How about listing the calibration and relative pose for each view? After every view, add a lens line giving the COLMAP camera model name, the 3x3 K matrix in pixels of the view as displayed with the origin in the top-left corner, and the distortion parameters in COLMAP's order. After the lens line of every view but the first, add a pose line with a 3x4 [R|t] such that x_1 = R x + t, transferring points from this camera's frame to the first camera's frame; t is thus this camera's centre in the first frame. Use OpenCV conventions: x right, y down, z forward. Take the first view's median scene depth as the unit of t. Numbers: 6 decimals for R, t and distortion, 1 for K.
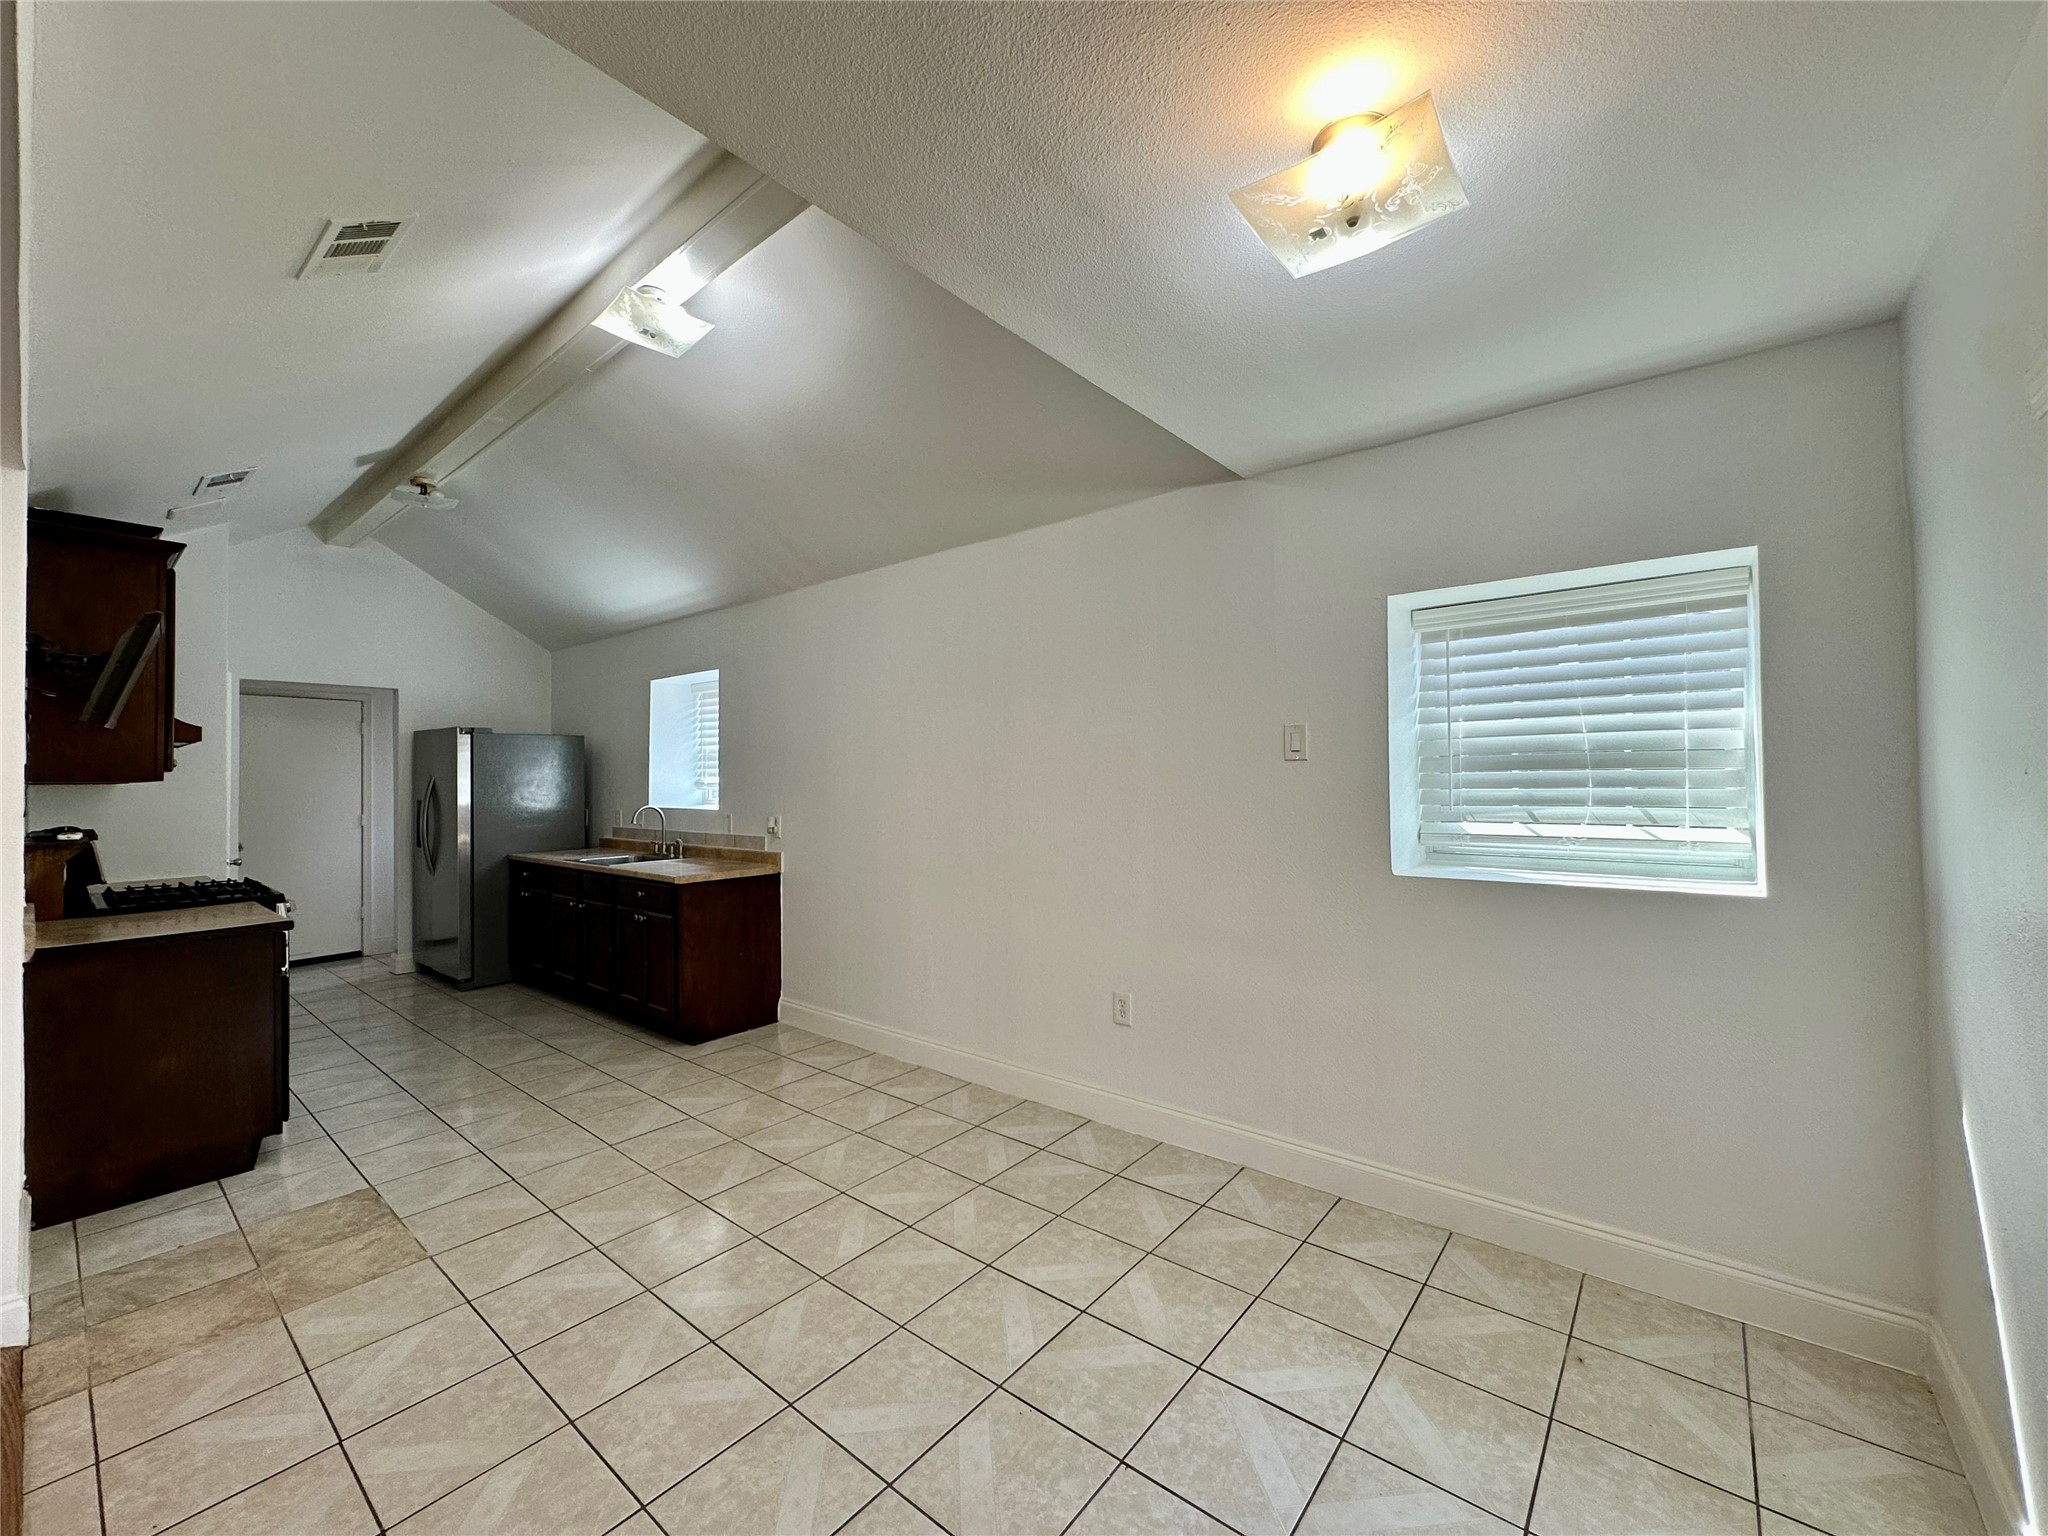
lens RADIAL K [[814.5, 0, 1017.6], [0, 814.5, 775.0], [0, 0, 1]] dist [-0.002641, 0.000243]
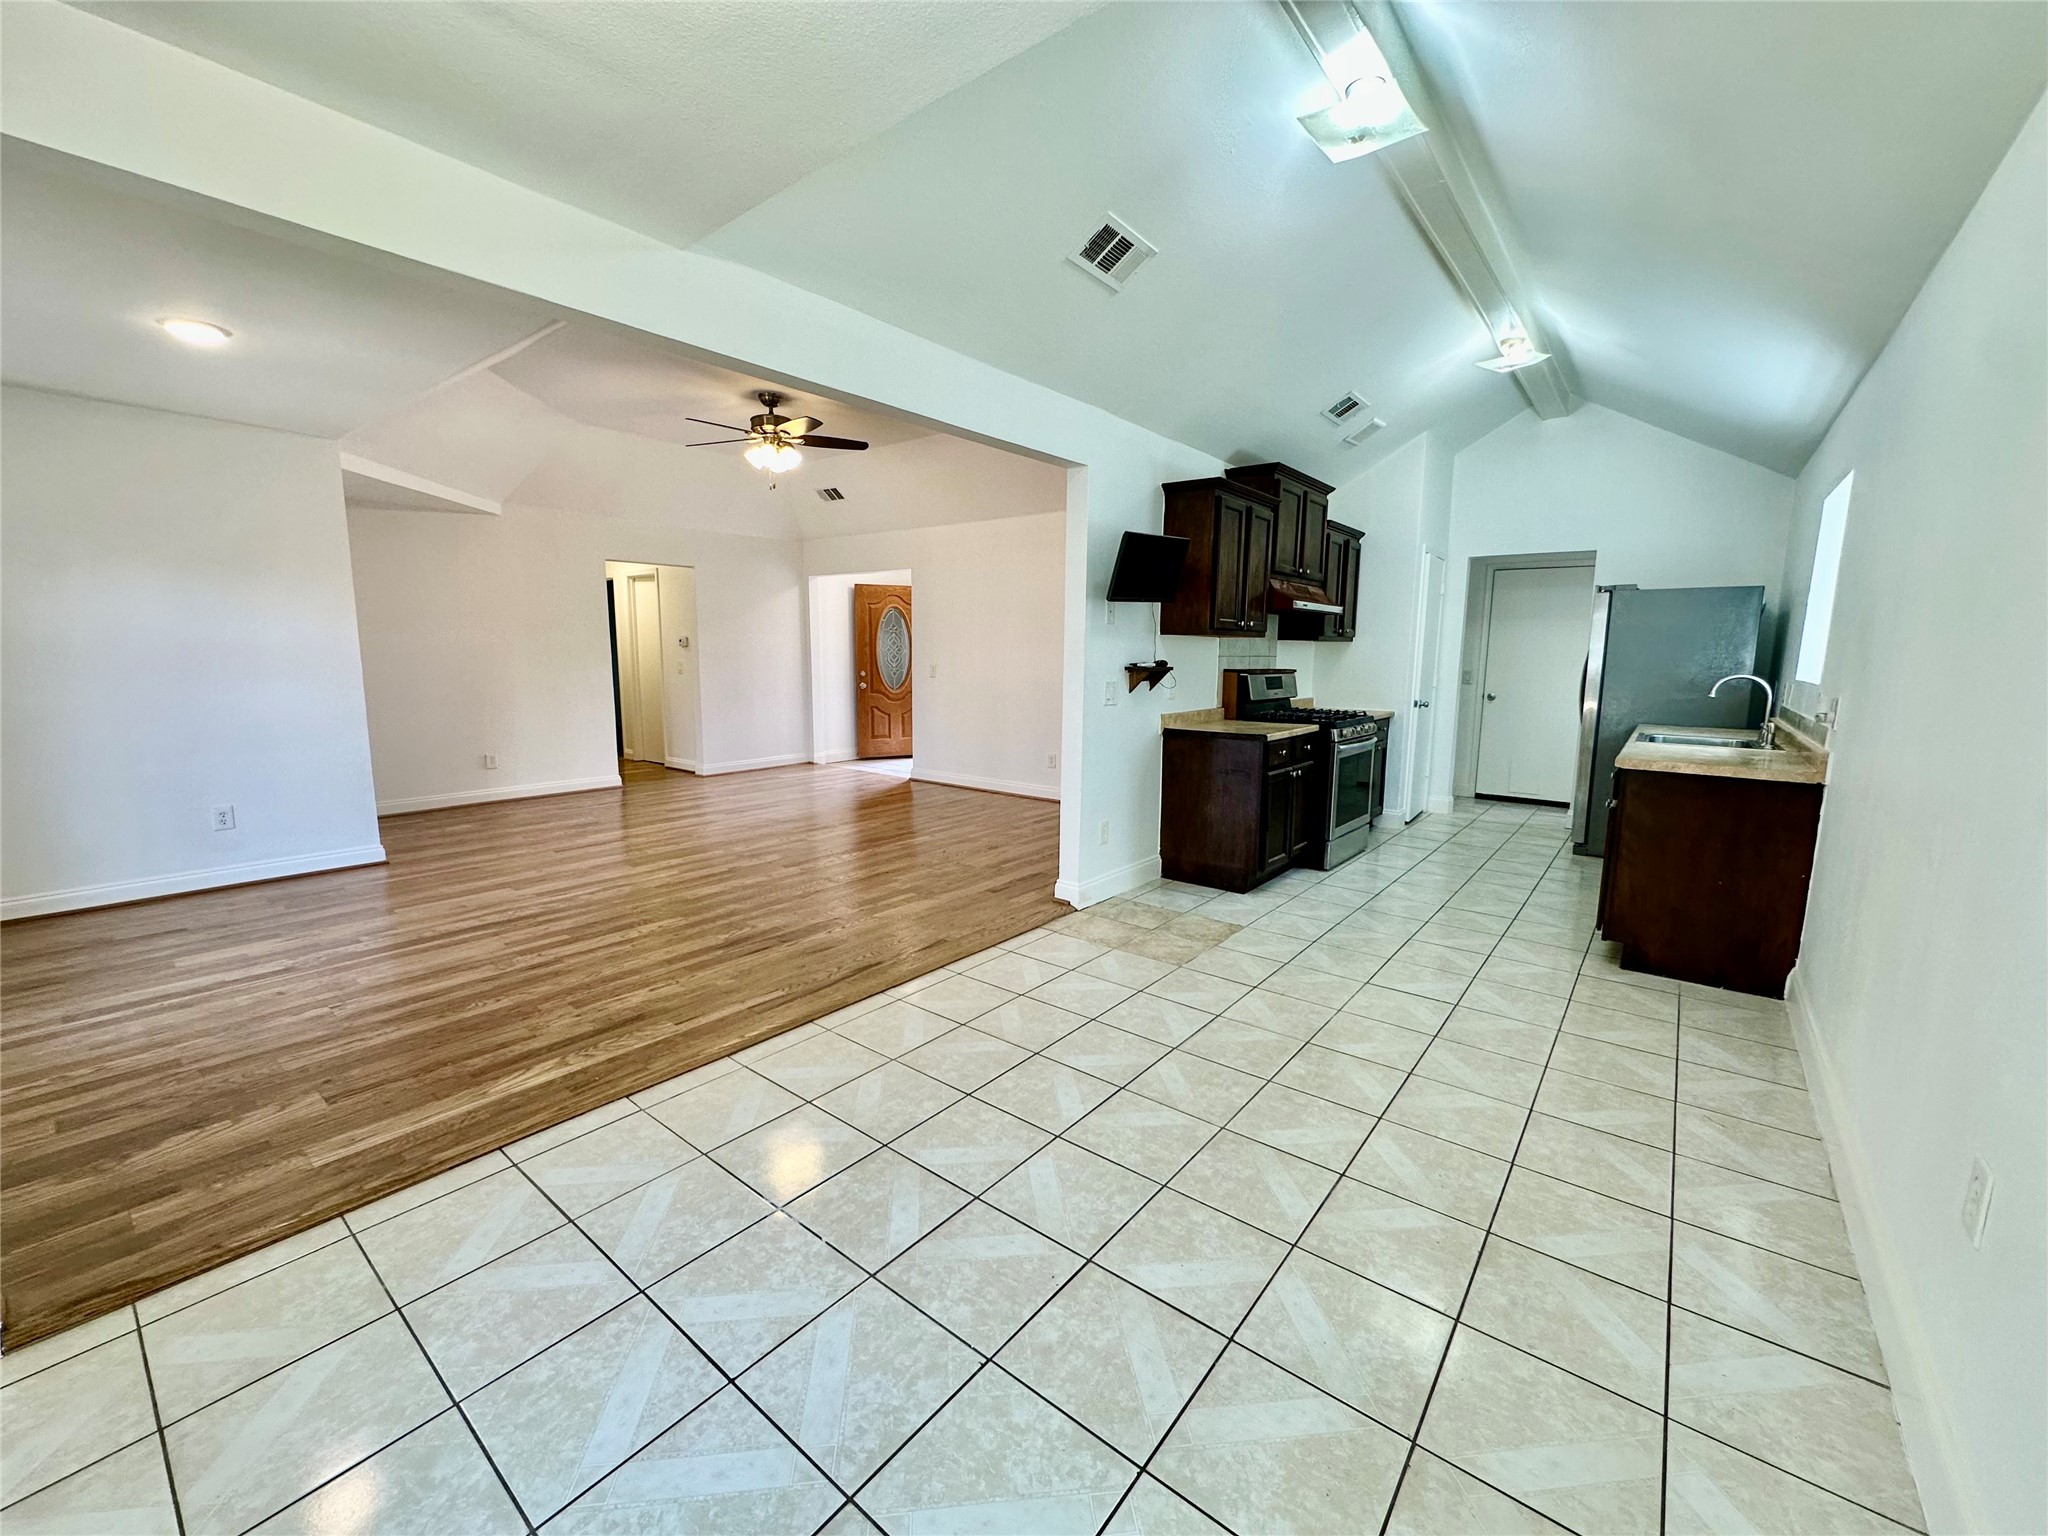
lens RADIAL K [[814.5, 0, 1030.3], [0, 814.5, 763.7], [0, 0, 1]] dist [-0.002641, 0.000243]
pose [[0.022245, 0.150428, -0.988371, 0.328621], [-0.005870, 0.988618, 0.150334, 0.009660], [0.999735, 0.002457, 0.022874, 0.352433]]
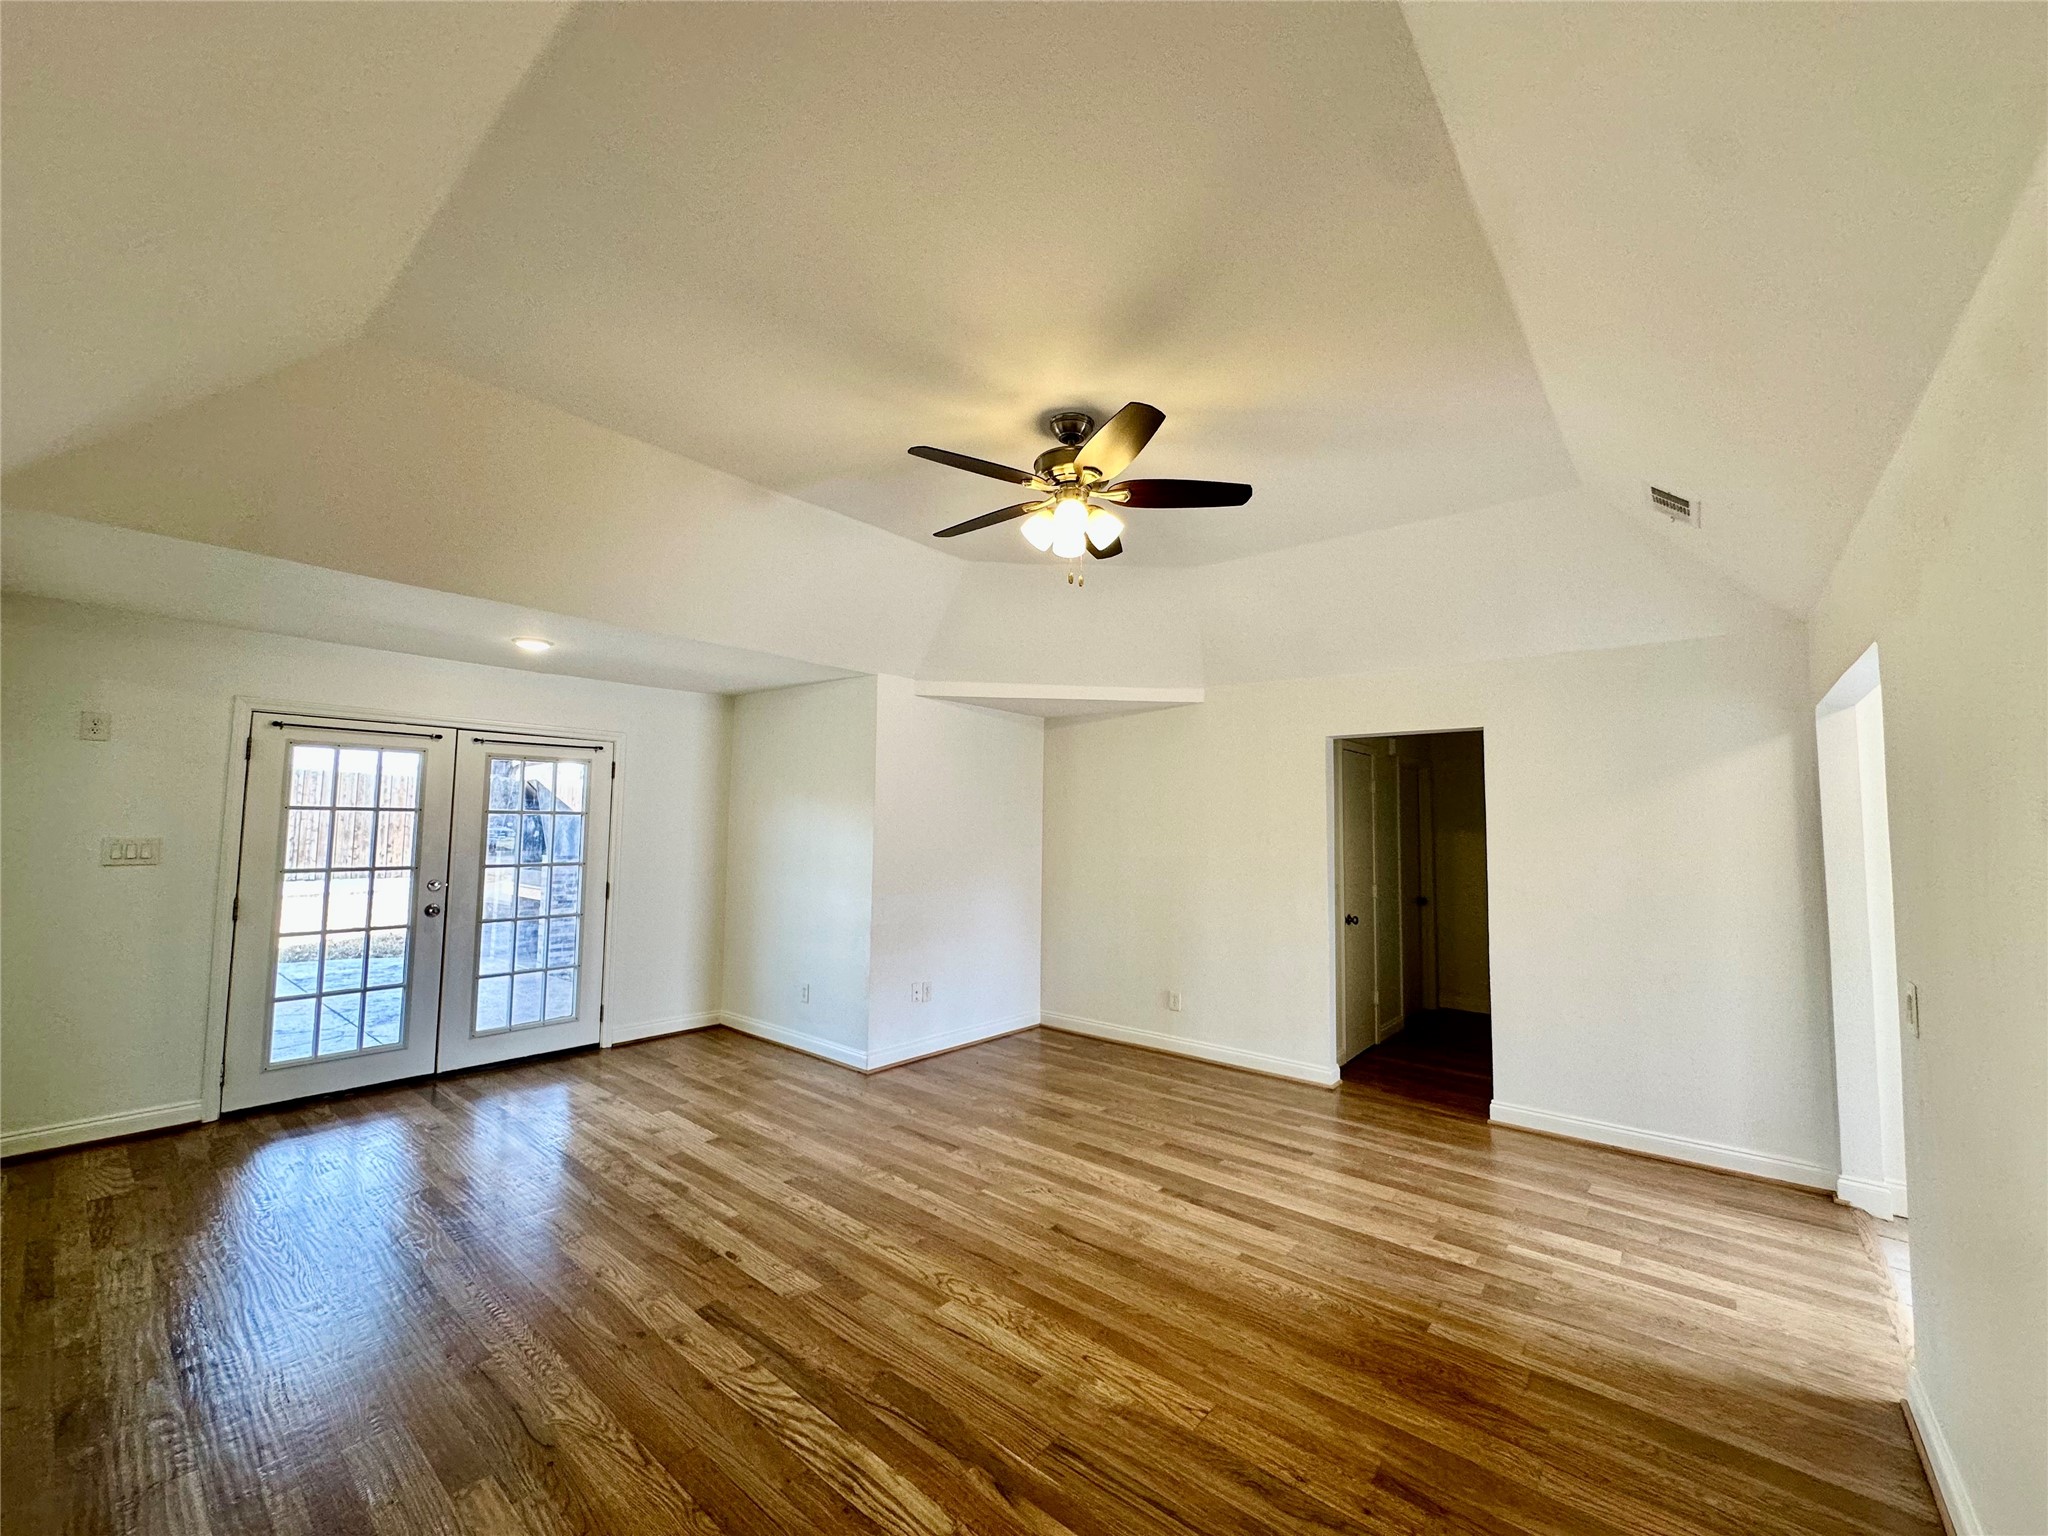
lens RADIAL K [[814.5, 0, 1026.3], [0, 814.5, 768.1], [0, 0, 1]] dist [-0.002641, 0.000243]
pose [[-0.999963, -0.003017, 0.008073, -0.828614], [-0.003628, 0.997045, -0.076730, -0.012761], [-0.007818, -0.076756, -0.997019, 0.605182]]
